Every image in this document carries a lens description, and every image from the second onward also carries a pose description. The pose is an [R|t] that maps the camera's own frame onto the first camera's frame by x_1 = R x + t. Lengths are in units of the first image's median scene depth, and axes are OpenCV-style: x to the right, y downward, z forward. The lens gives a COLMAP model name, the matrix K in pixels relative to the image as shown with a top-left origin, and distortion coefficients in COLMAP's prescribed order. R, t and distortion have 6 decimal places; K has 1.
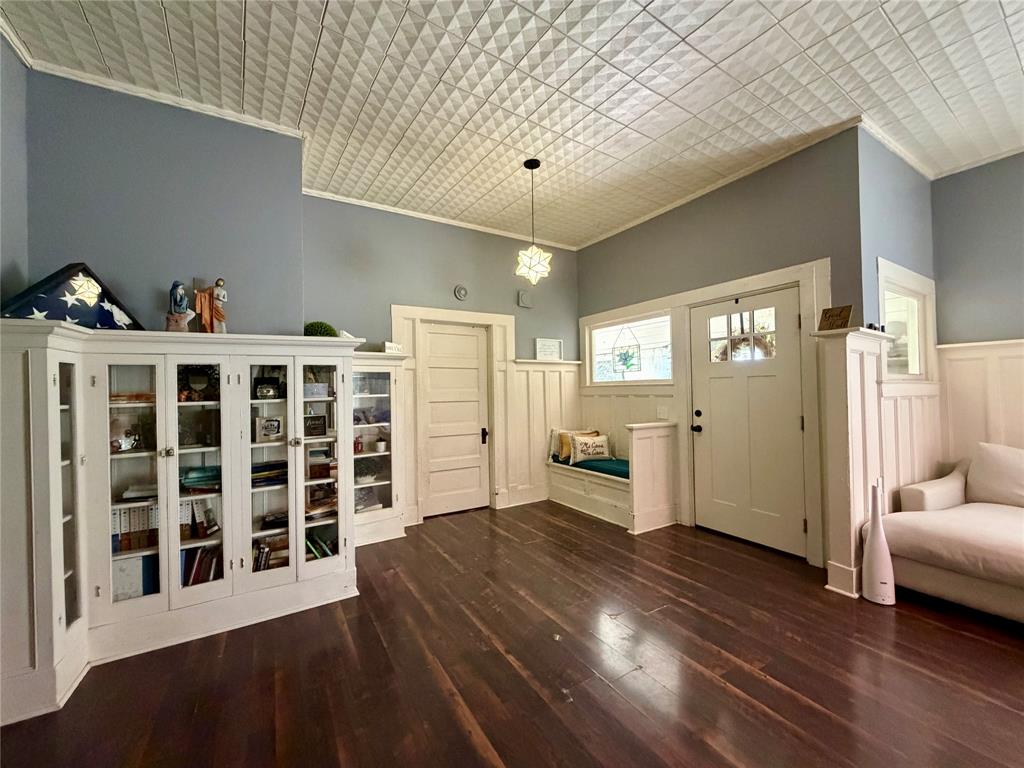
lens RADIAL K [[408.3, 0, 508.5], [0, 408.3, 384.0], [0, 0, 1]] dist [0.000491, -0.000076]
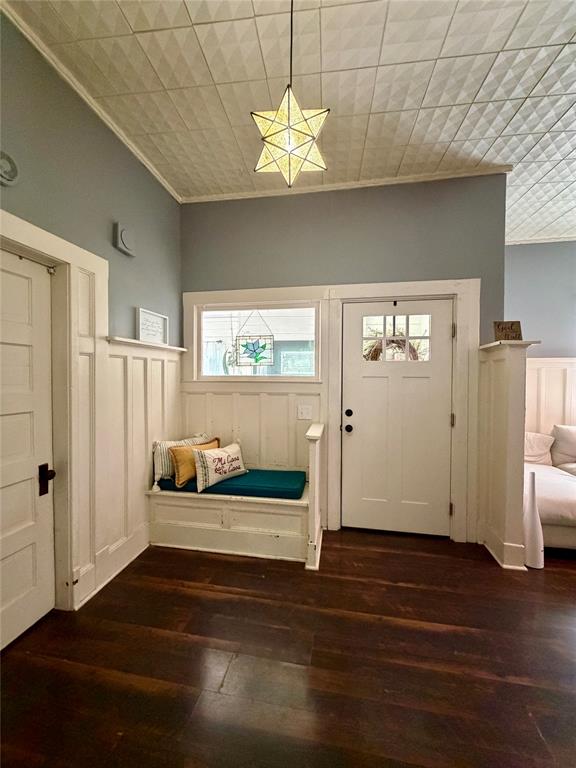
lens RADIAL K [[306.2, 0, 288.7], [0, 306.2, 380.8], [0, 0, 1]] dist [0.000491, -0.000076]
pose [[0.654379, 0.005648, 0.756146, -0.152042], [-0.027054, 0.999507, 0.015947, -0.010179], [-0.755683, -0.030892, 0.654209, 0.531257]]
